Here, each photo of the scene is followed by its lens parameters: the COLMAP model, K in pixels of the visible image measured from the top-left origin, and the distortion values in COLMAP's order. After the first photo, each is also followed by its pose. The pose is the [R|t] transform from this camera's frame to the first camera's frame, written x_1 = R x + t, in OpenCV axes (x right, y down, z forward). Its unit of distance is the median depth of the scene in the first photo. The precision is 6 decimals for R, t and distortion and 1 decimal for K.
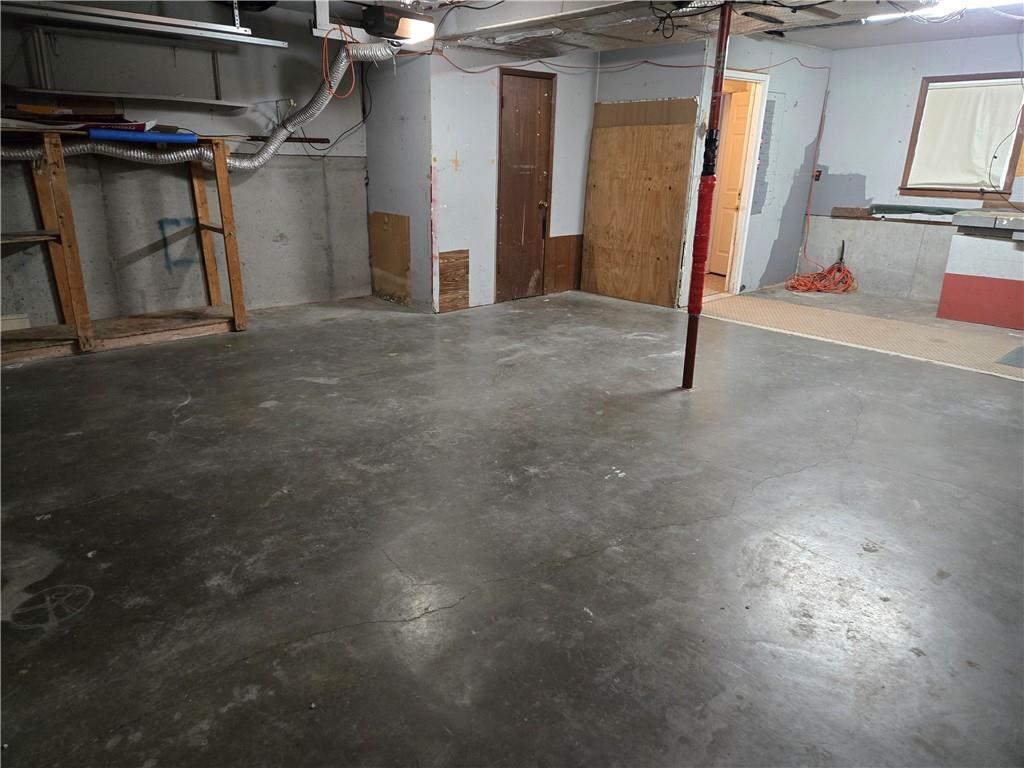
lens RADIAL K [[692.2, 0, 510.6], [0, 692.2, 384.7], [0, 0, 1]] dist [0.063630, -0.026209]
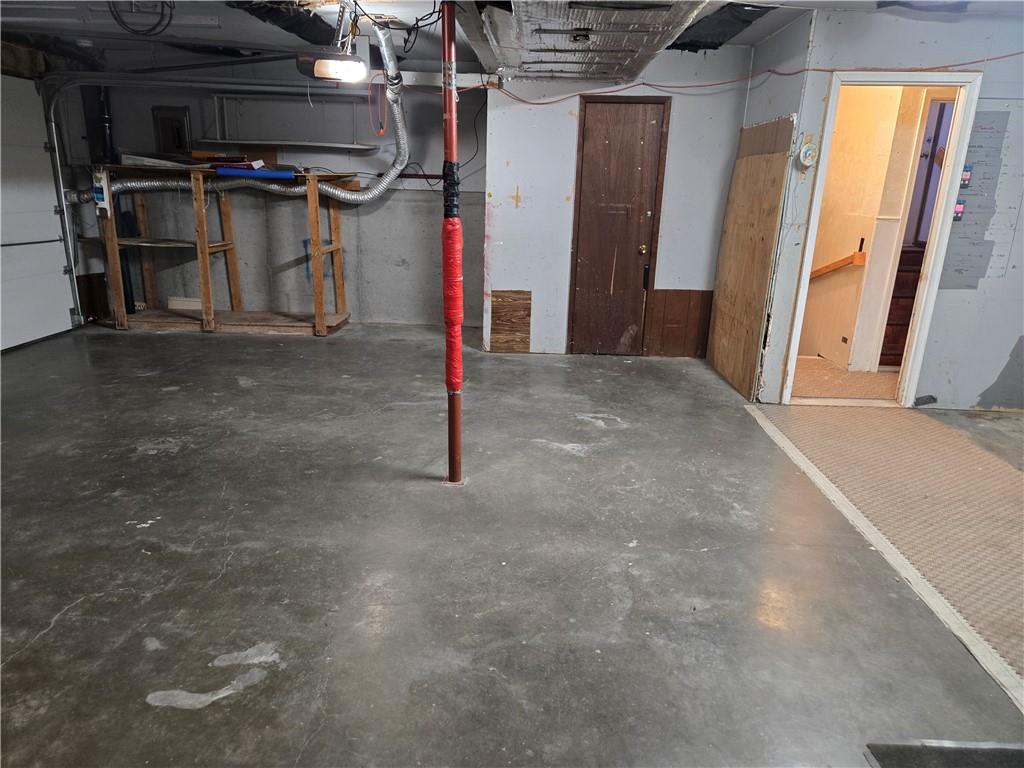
lens RADIAL K [[692.2, 0, 508.4], [0, 692.2, 384.7], [0, 0, 1]] dist [0.063630, -0.026209]
pose [[0.722391, 0.197636, -0.662640, 0.612318], [-0.230662, 0.972271, 0.038525, -0.112043], [0.651879, 0.125016, 0.747947, 0.332852]]
